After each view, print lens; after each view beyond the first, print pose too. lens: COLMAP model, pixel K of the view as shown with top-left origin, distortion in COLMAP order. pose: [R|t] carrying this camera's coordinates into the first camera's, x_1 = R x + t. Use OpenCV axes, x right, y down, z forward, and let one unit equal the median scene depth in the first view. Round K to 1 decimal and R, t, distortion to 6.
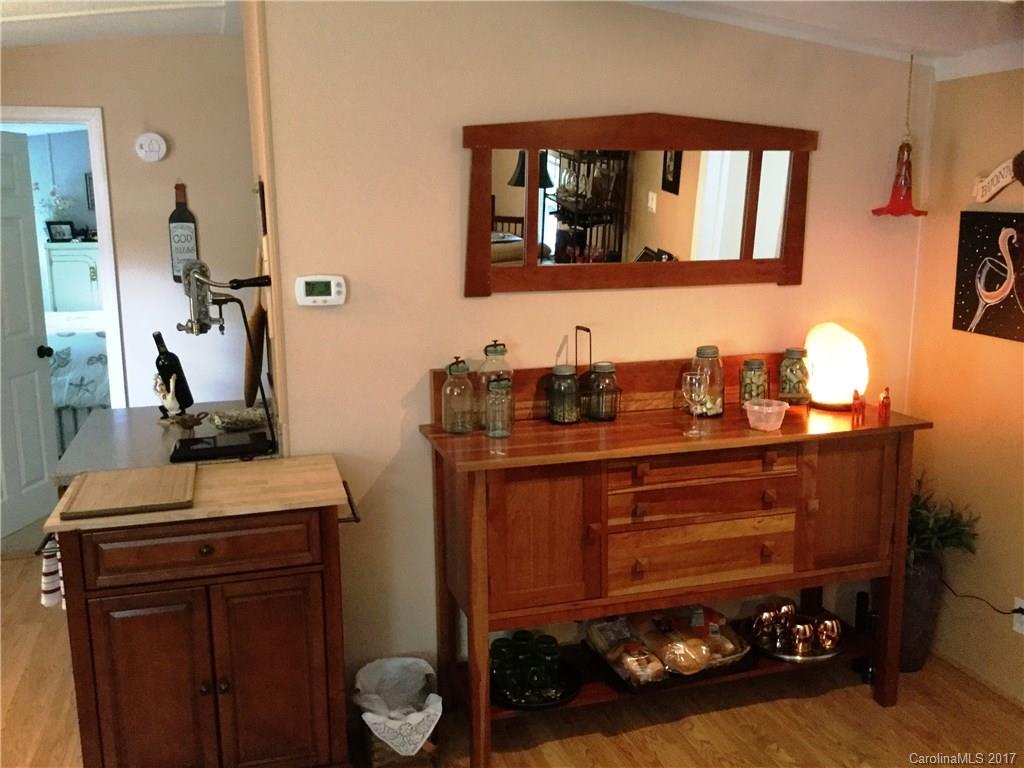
lens RADIAL K [[932.5, 0, 512.0], [0, 932.5, 384.0], [0, 0, 1]] dist [0.094035, -0.159671]
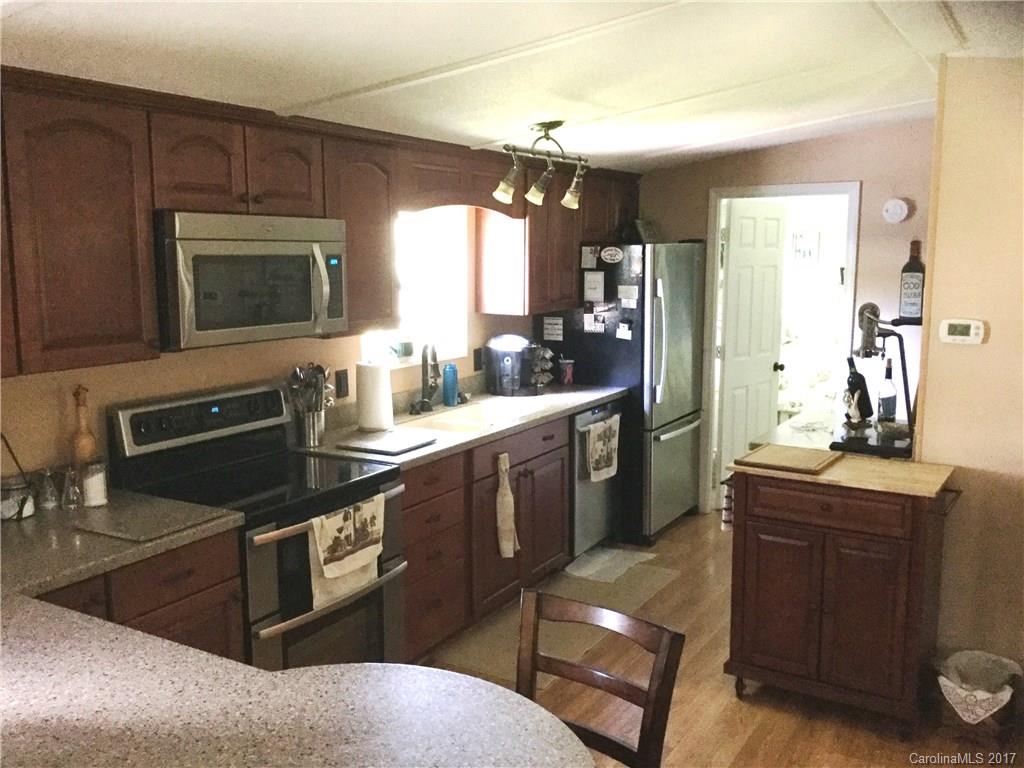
lens RADIAL K [[932.5, 0, 512.0], [0, 932.5, 384.0], [0, 0, 1]] dist [0.094035, -0.159671]
pose [[0.673881, 0.116477, -0.729601, 0.308694], [-0.149161, 0.988609, 0.020057, 0.031273], [0.723626, 0.095312, 0.683579, -0.267877]]
